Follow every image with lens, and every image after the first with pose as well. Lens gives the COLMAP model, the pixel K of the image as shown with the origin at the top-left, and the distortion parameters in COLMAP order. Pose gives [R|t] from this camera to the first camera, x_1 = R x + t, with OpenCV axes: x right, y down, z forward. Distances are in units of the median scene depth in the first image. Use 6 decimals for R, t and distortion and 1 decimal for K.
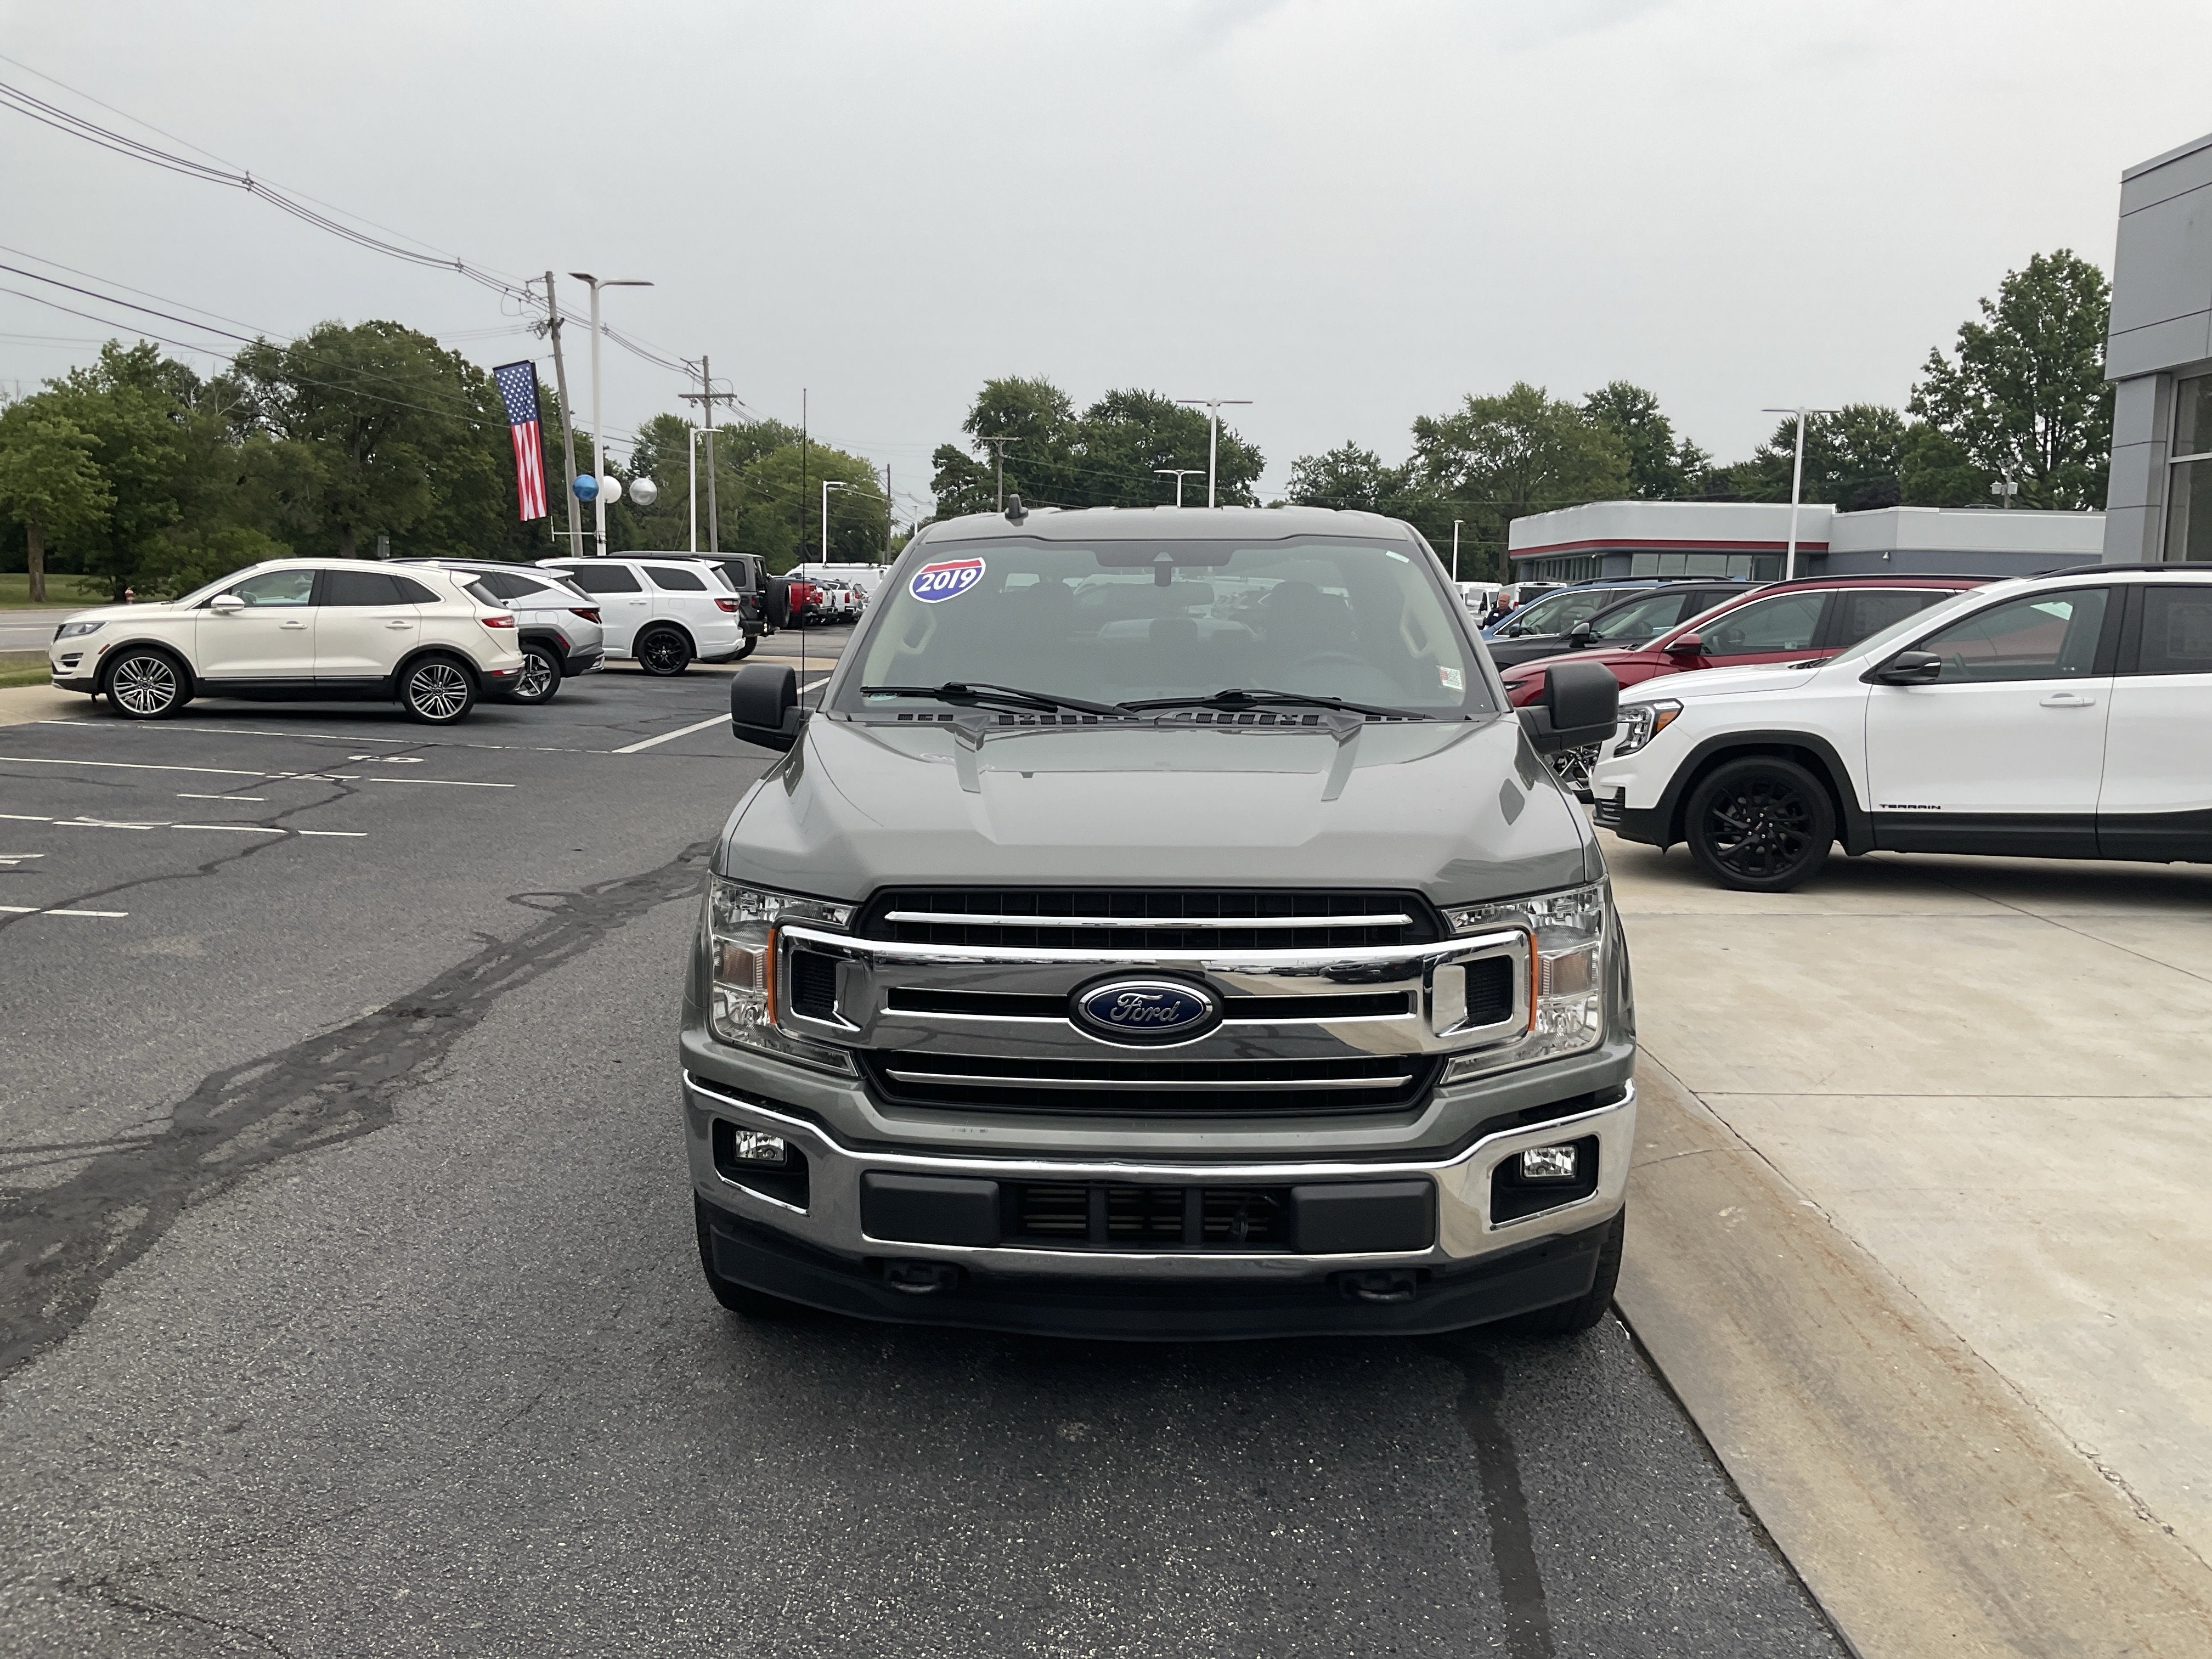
lens RADIAL K [[1815.1, 0, 1092.6], [0, 1815.1, 830.6], [0, 0, 1]] dist [0.066773, -0.127903]
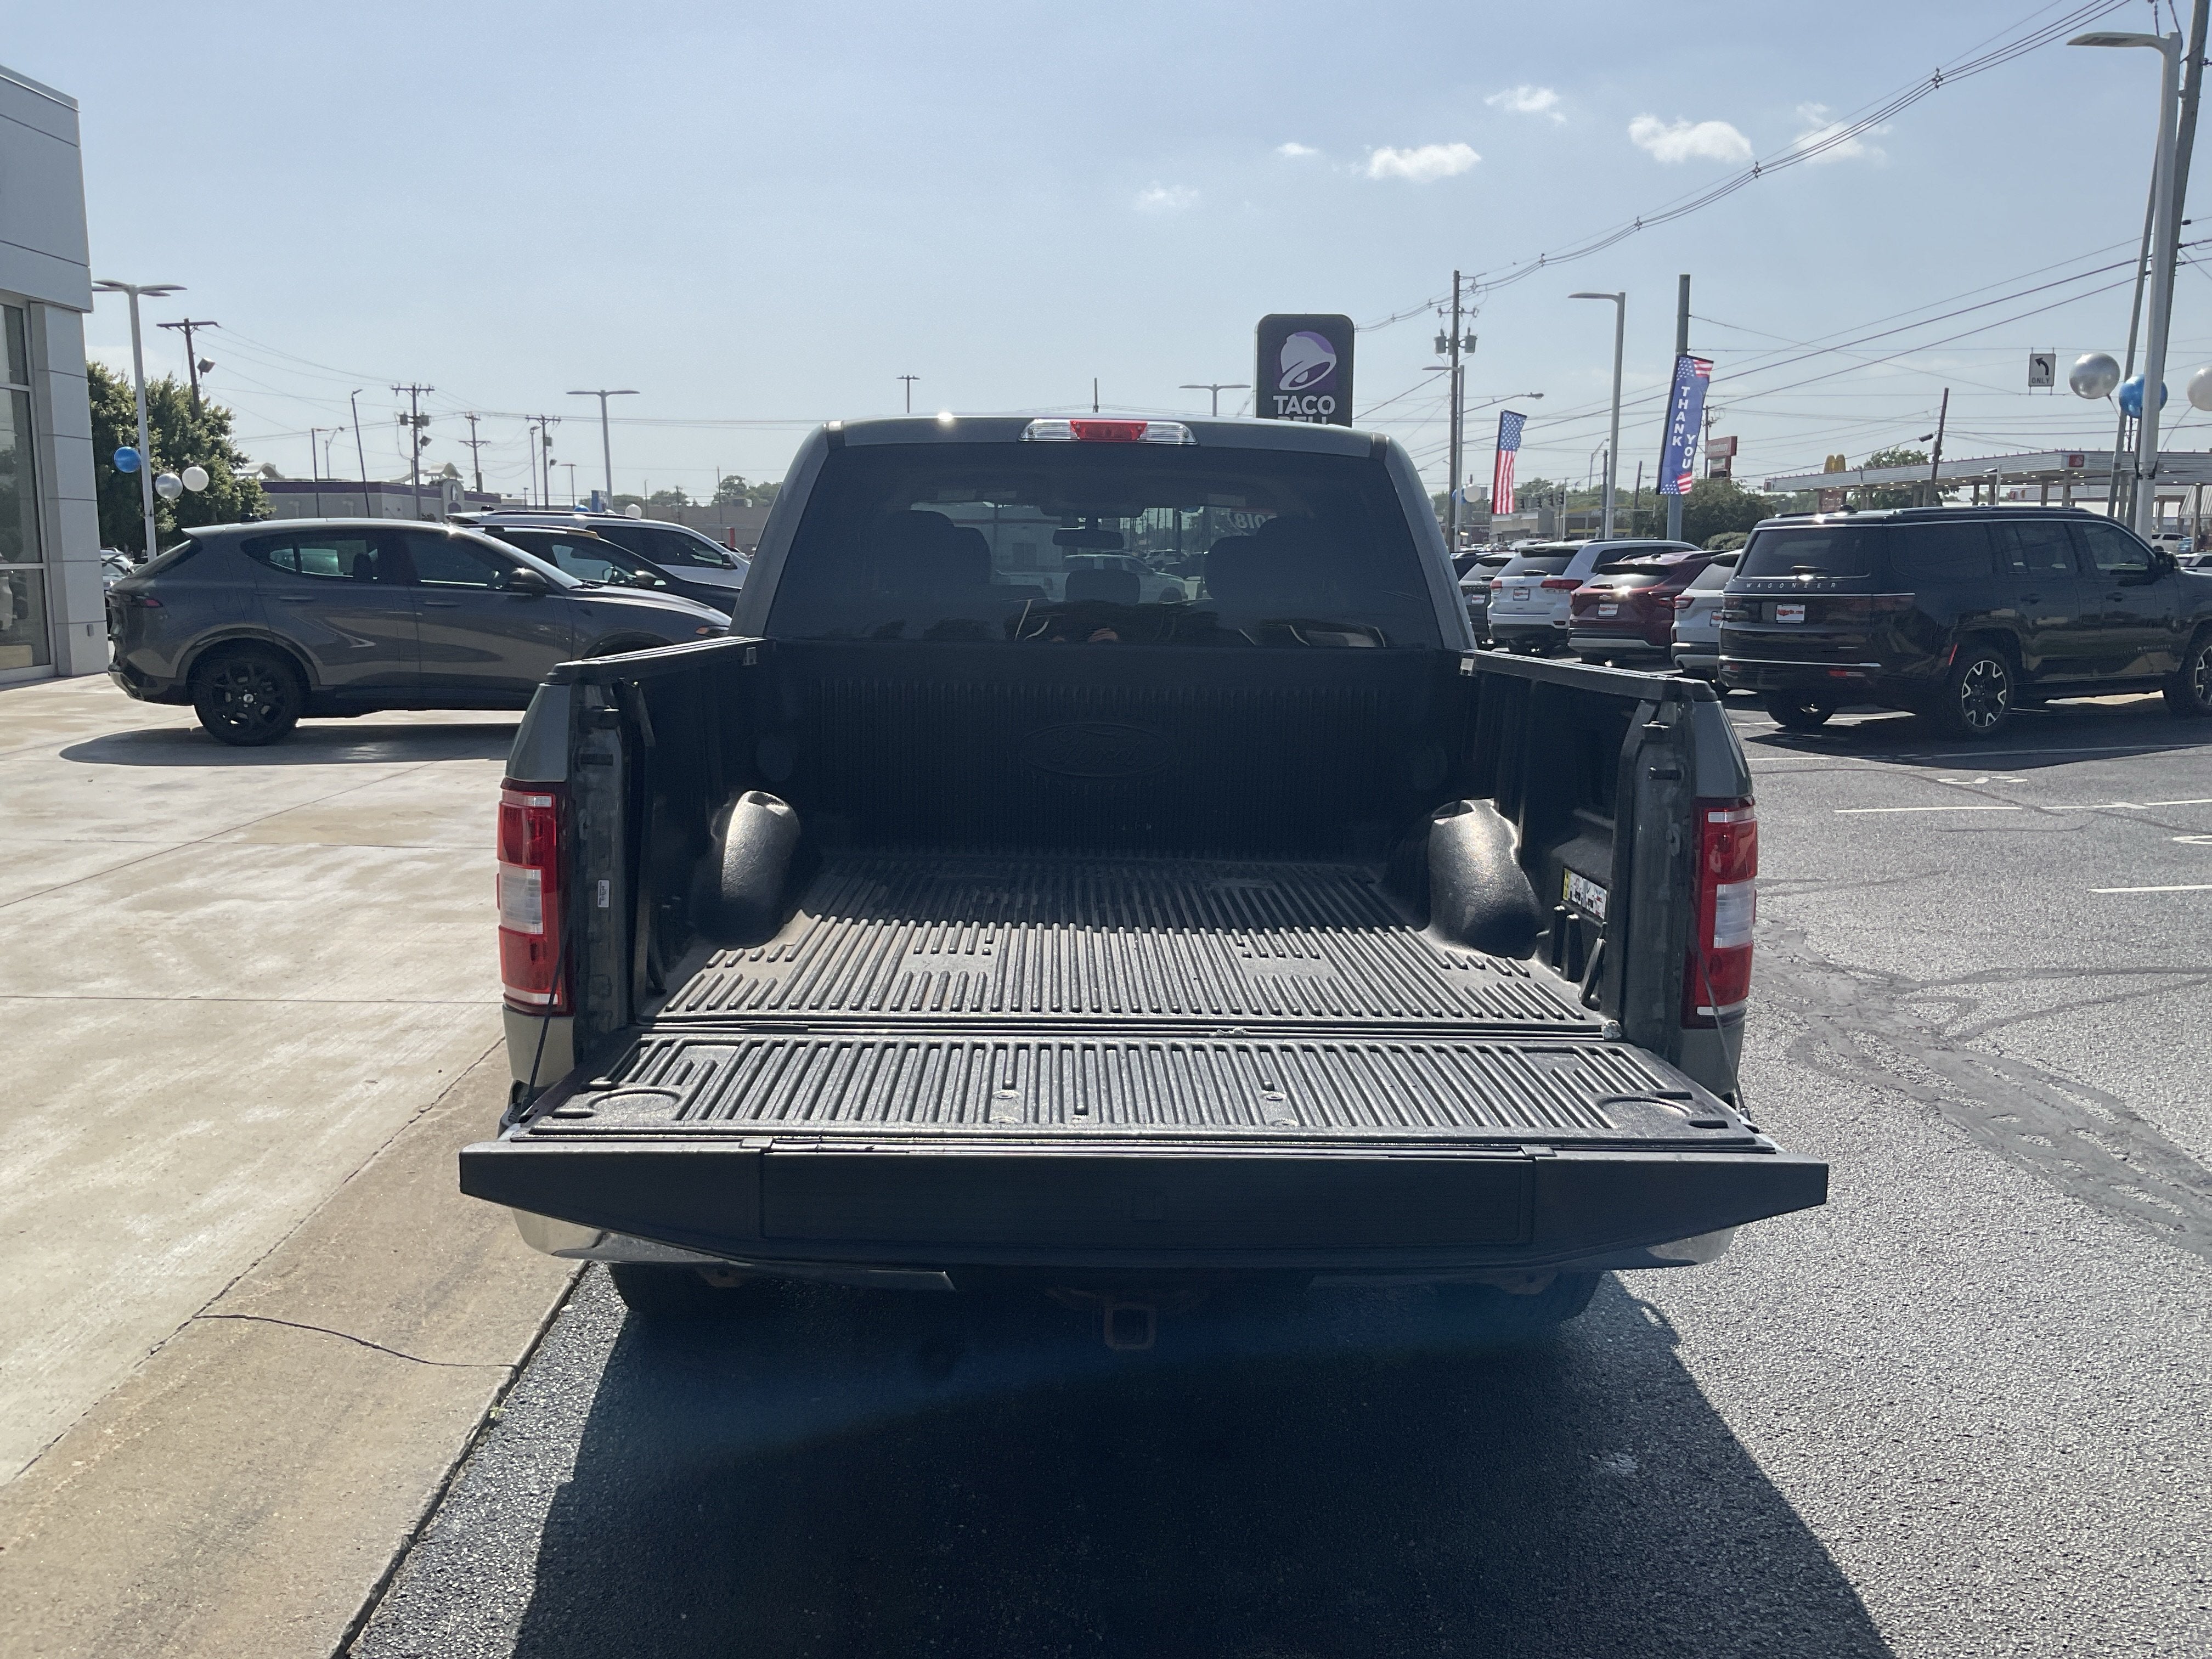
lens RADIAL K [[1815.1, 0, 1106.7], [0, 1815.1, 852.0], [0, 0, 1]] dist [0.066773, -0.127903]
pose [[-0.998444, -0.010970, -0.054678, 0.057723], [-0.026175, 0.957942, 0.285766, -0.219786], [0.049243, 0.286753, -0.956738, 1.771111]]
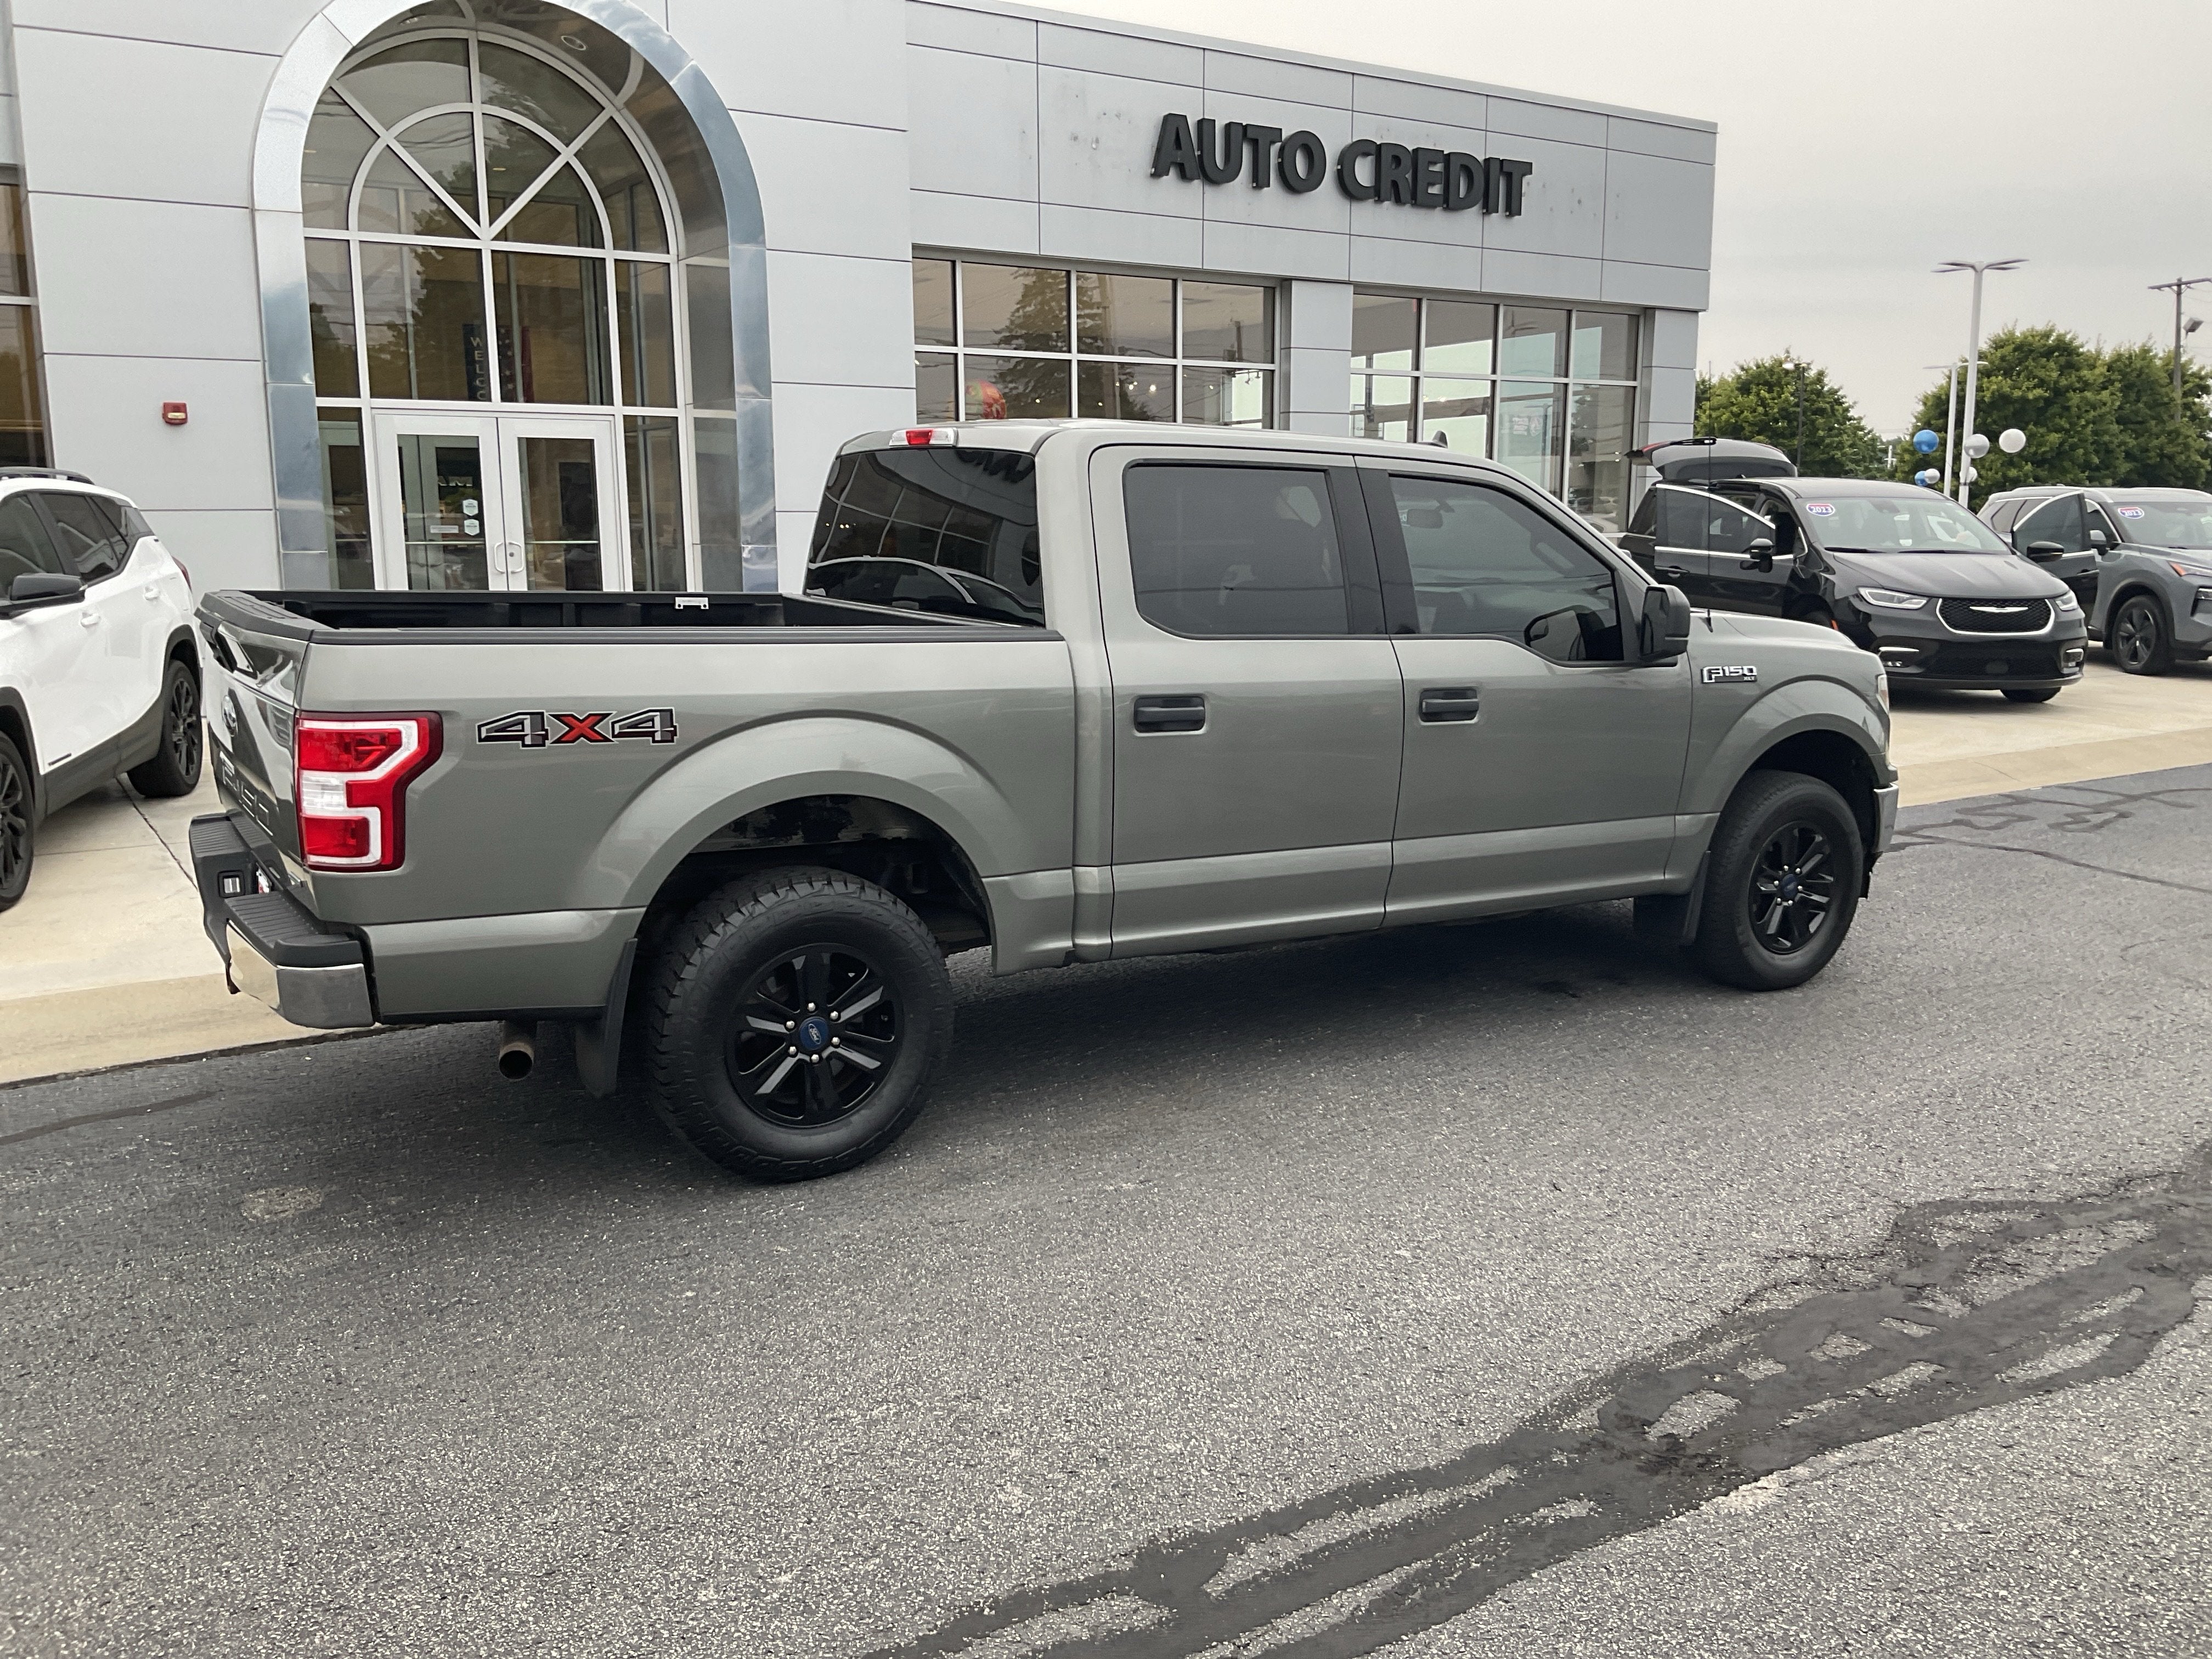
lens RADIAL K [[1815.1, 0, 1101.3], [0, 1815.1, 829.1], [0, 0, 1]] dist [0.066773, -0.127903]
pose [[-0.565399, -0.154457, 0.810227, -0.732774], [0.098322, 0.962685, 0.252132, -0.211333], [-0.818936, 0.222219, -0.529114, 1.521825]]
